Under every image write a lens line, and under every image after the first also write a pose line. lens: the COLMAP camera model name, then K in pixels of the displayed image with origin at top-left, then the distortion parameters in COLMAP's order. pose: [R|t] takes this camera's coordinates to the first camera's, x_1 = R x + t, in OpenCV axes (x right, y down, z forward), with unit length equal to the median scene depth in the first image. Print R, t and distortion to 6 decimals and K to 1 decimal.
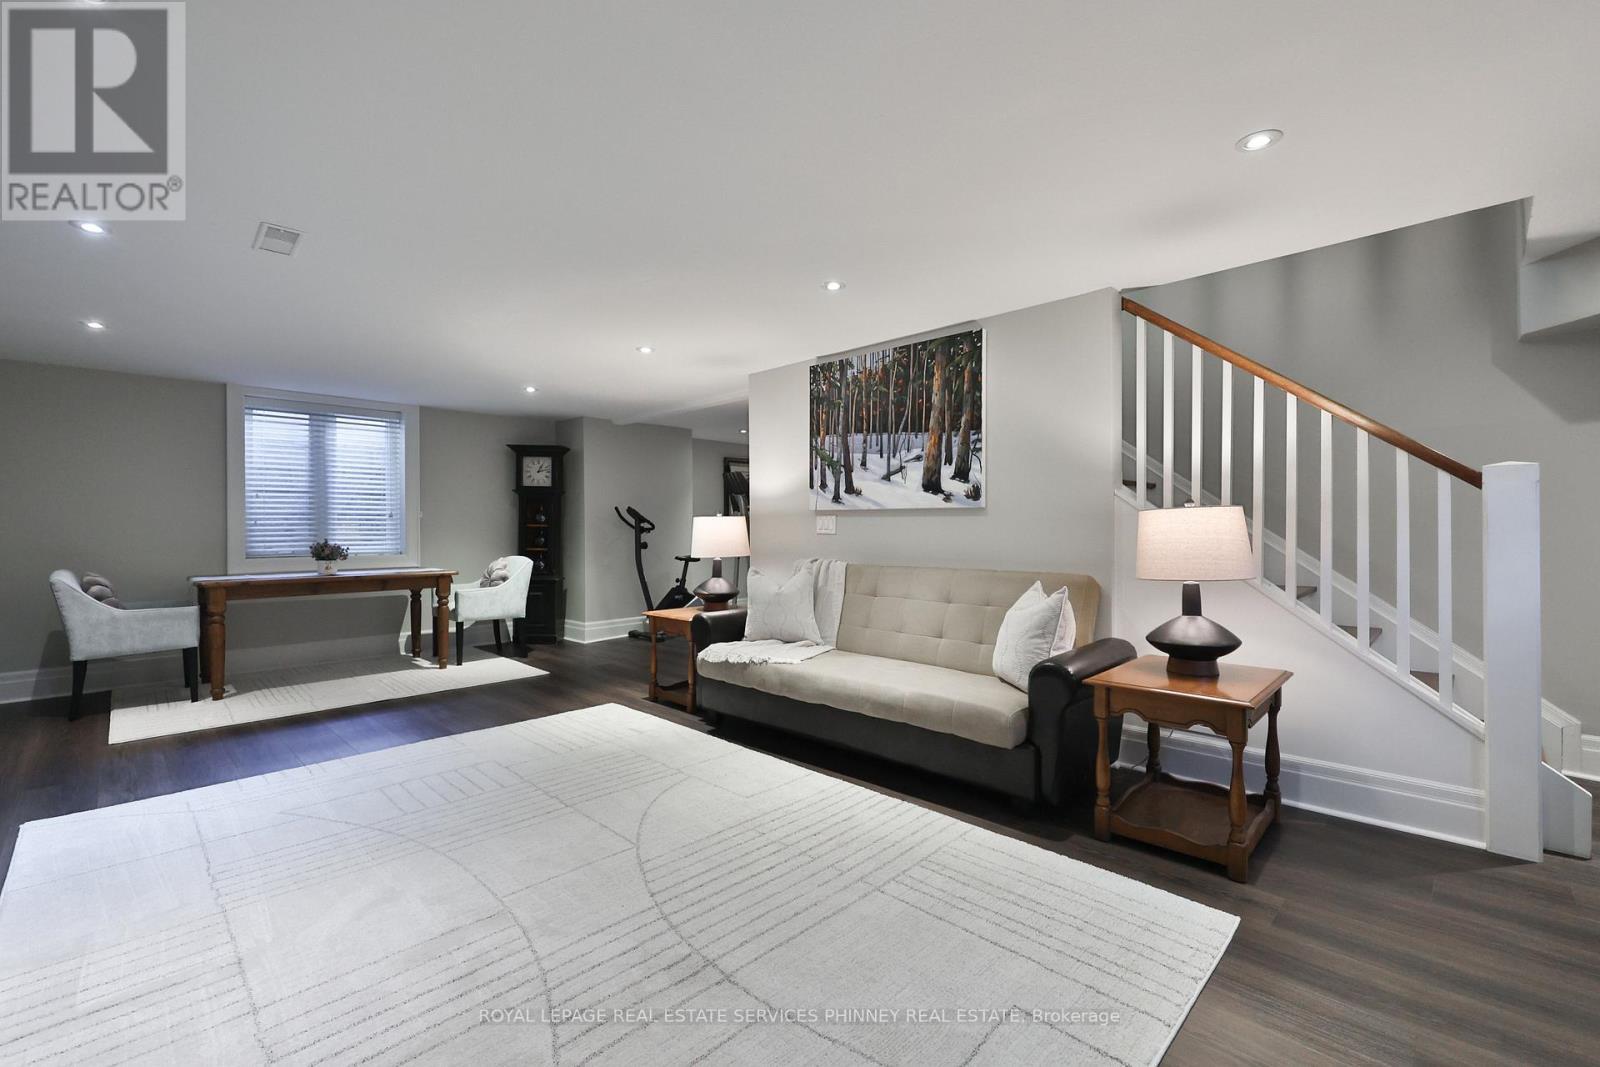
lens RADIAL K [[688.0, 0, 798.0], [0, 688.0, 528.3], [0, 0, 1]] dist [0.008950, -0.000134]
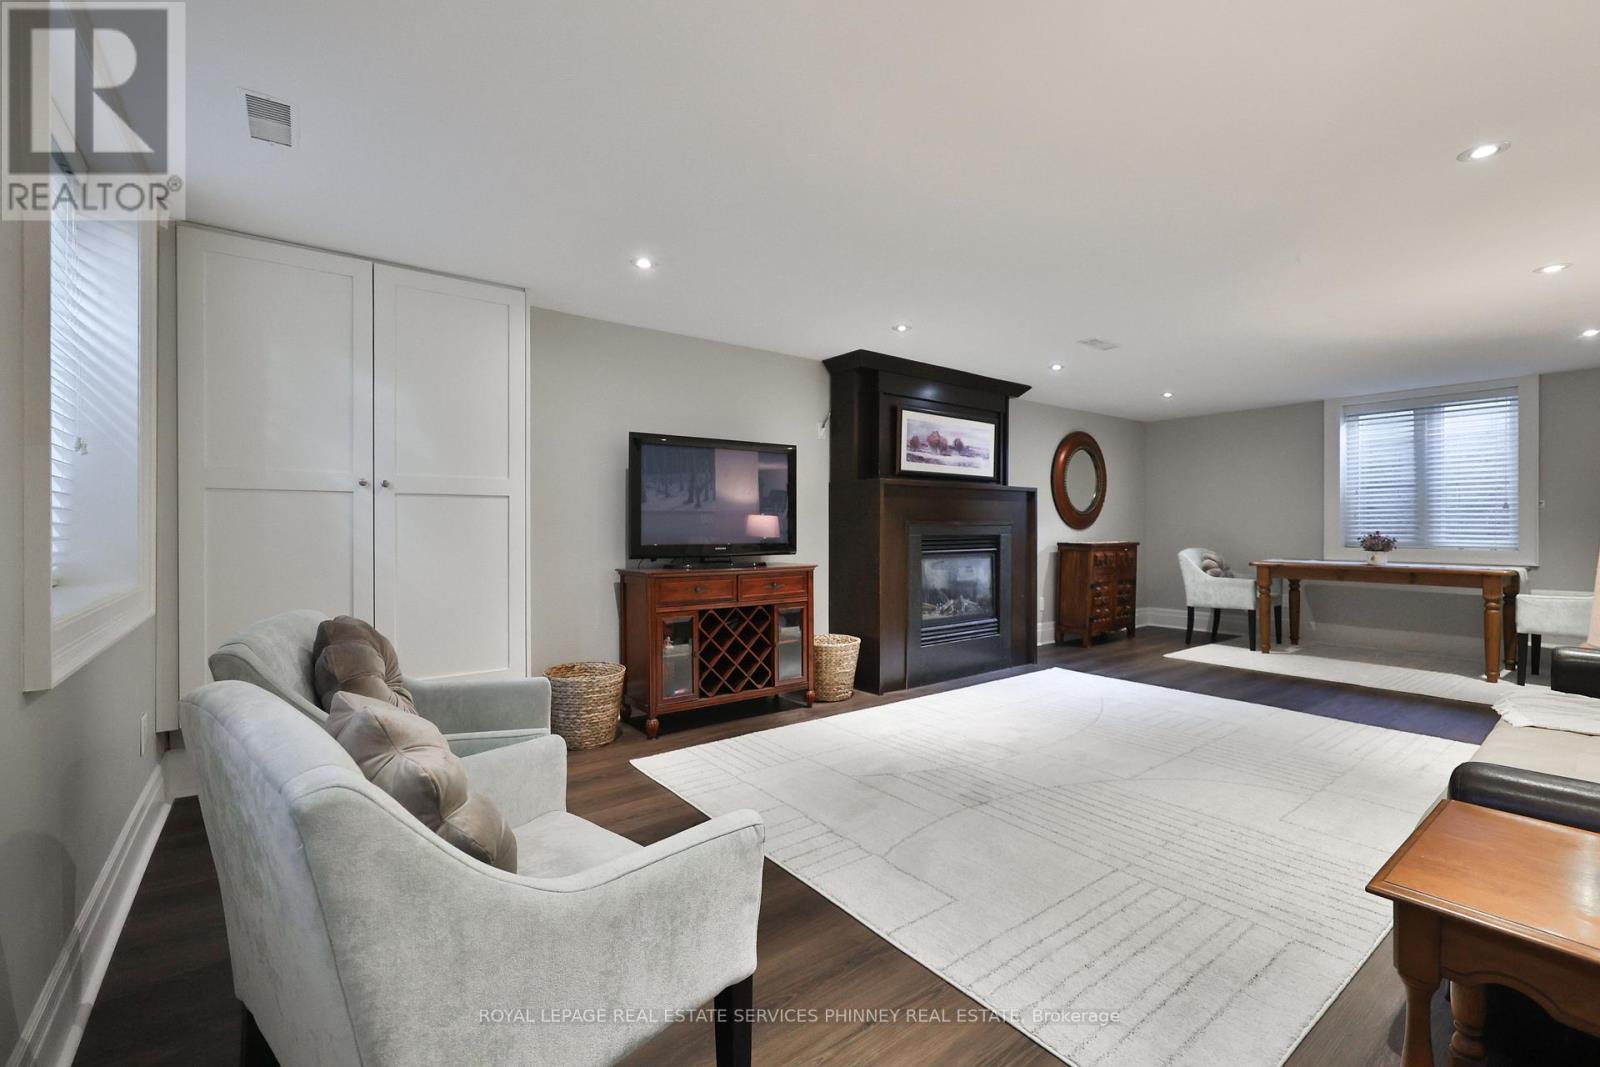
lens RADIAL K [[688.0, 0, 798.0], [0, 688.0, 528.3], [0, 0, 1]] dist [0.008950, -0.000134]
pose [[-0.146589, 0.007030, -0.989173, 0.932285], [0.003259, 0.999973, 0.006623, 0.002416], [0.989192, -0.002252, -0.146608, 0.524400]]
